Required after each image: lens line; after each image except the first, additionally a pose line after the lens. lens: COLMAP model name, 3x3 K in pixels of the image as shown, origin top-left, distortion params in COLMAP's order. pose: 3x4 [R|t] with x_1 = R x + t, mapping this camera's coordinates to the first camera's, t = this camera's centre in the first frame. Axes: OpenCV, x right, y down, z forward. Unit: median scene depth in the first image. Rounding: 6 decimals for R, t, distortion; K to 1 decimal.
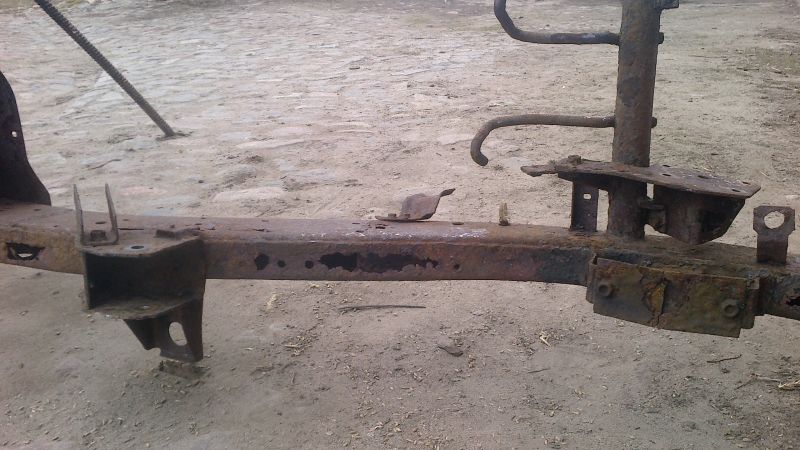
lens RADIAL K [[709.0, 0, 412.8], [0, 709.0, 223.2], [0, 0, 1]] dist [0.044143, -0.131405]
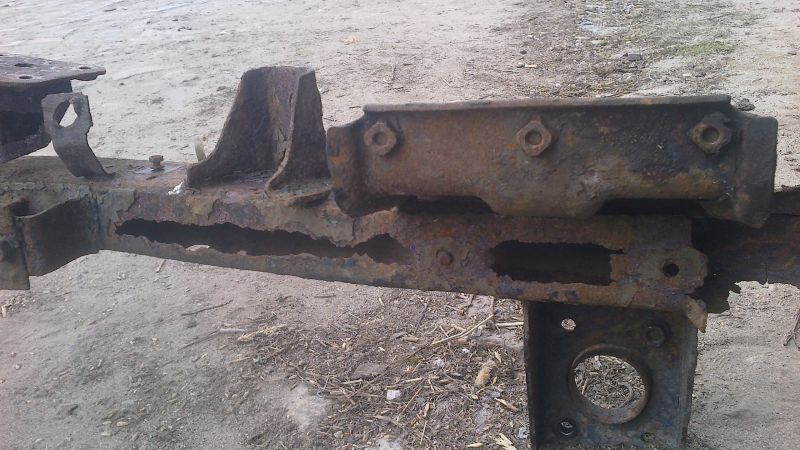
lens RADIAL K [[709.0, 0, 412.8], [0, 709.0, 223.2], [0, 0, 1]] dist [0.044143, -0.131405]
pose [[0.987024, -0.106939, 0.119780, 0.609668], [0.098302, 0.992262, 0.075847, 0.065807], [-0.126964, -0.063088, 0.989899, 0.222540]]
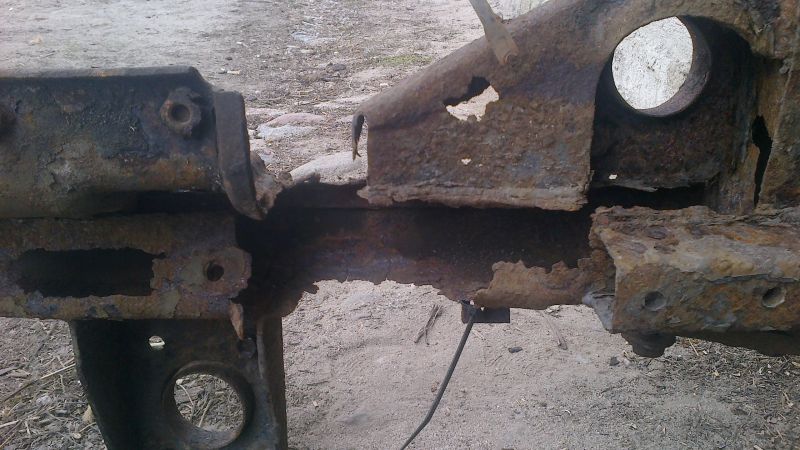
lens RADIAL K [[709.0, 0, 412.8], [0, 709.0, 223.2], [0, 0, 1]] dist [0.044143, -0.131405]
pose [[0.895921, -0.142211, 0.420835, 0.749667], [0.116342, 0.989420, 0.086670, 0.094322], [-0.428708, -0.028689, 0.902988, 0.234128]]
